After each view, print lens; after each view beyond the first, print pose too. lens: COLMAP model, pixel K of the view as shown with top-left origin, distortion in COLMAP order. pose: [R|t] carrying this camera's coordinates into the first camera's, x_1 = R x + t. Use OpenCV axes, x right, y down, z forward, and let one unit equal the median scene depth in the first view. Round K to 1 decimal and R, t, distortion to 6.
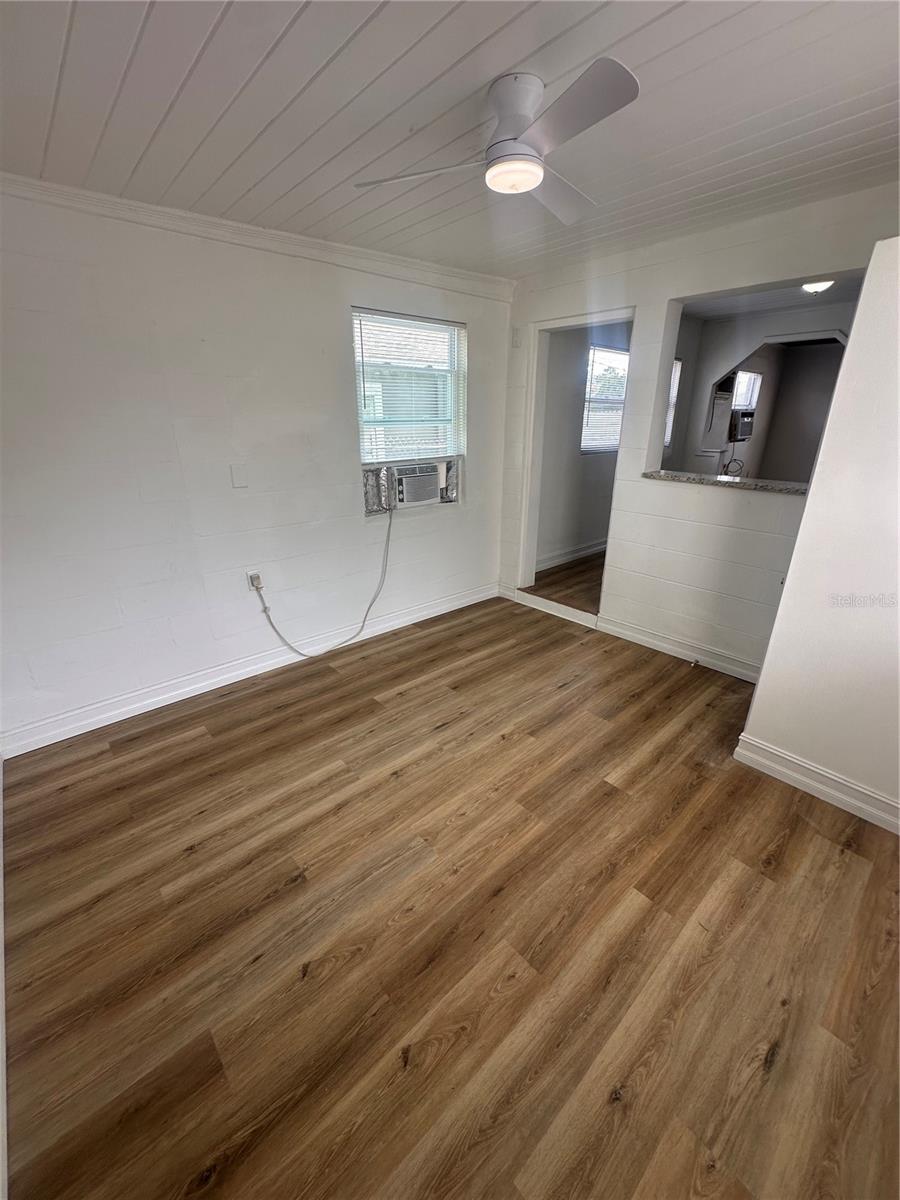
lens RADIAL K [[474.8, 0, 450.0], [0, 474.8, 600.0], [0, 0, 1]] dist [-0.009154, 0.000069]
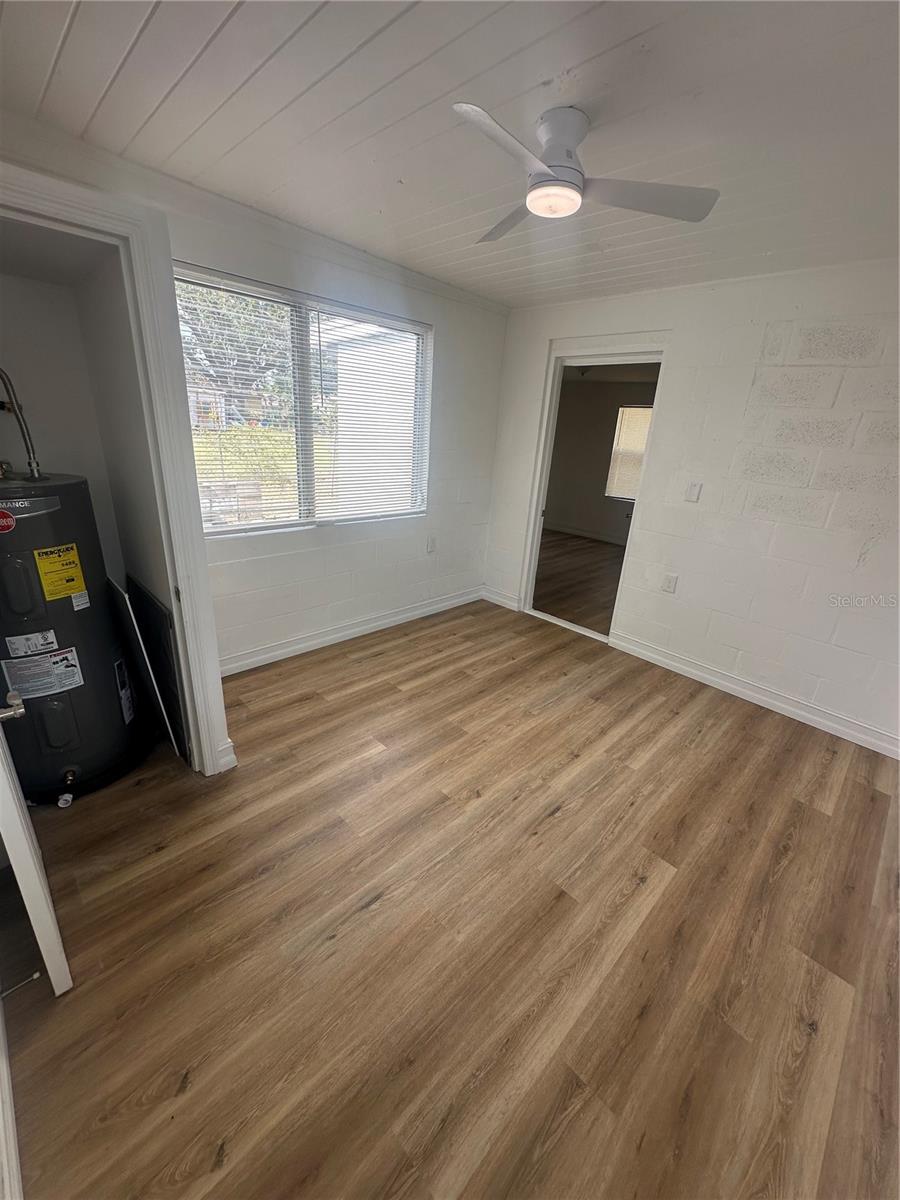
lens RADIAL K [[480.2, 0, 450.0], [0, 480.2, 600.0], [0, 0, 1]] dist [-0.003931, 0.000184]
pose [[-0.996343, -0.047448, -0.071054, 0.271739], [-0.082611, 0.747218, 0.659424, -0.612110], [0.021804, 0.662883, -0.748406, 1.589001]]
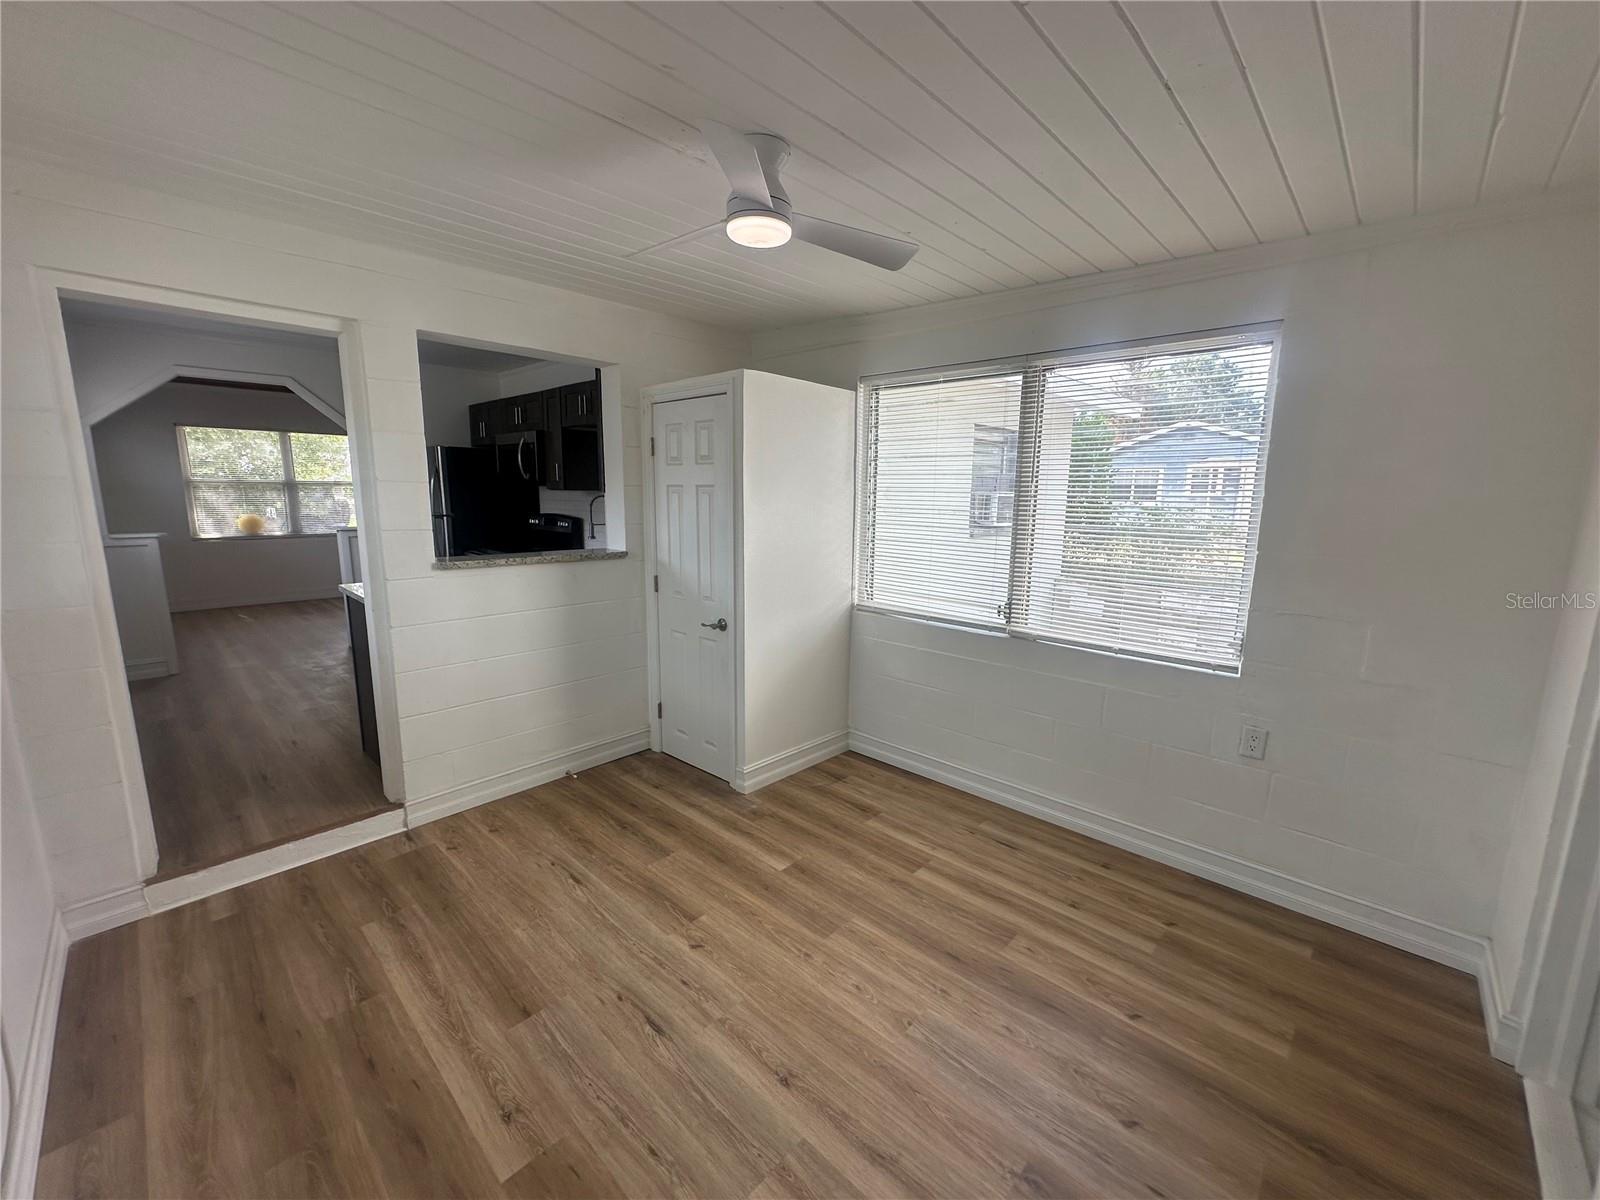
lens RADIAL K [[640.3, 0, 801.1], [0, 640.3, 597.5], [0, 0, 1]] dist [-0.003931, 0.000184]
pose [[-0.080624, -0.168206, 0.982449, -0.776449], [0.346396, 0.919493, 0.185854, -0.306207], [-0.934617, 0.355301, -0.015867, 0.789621]]
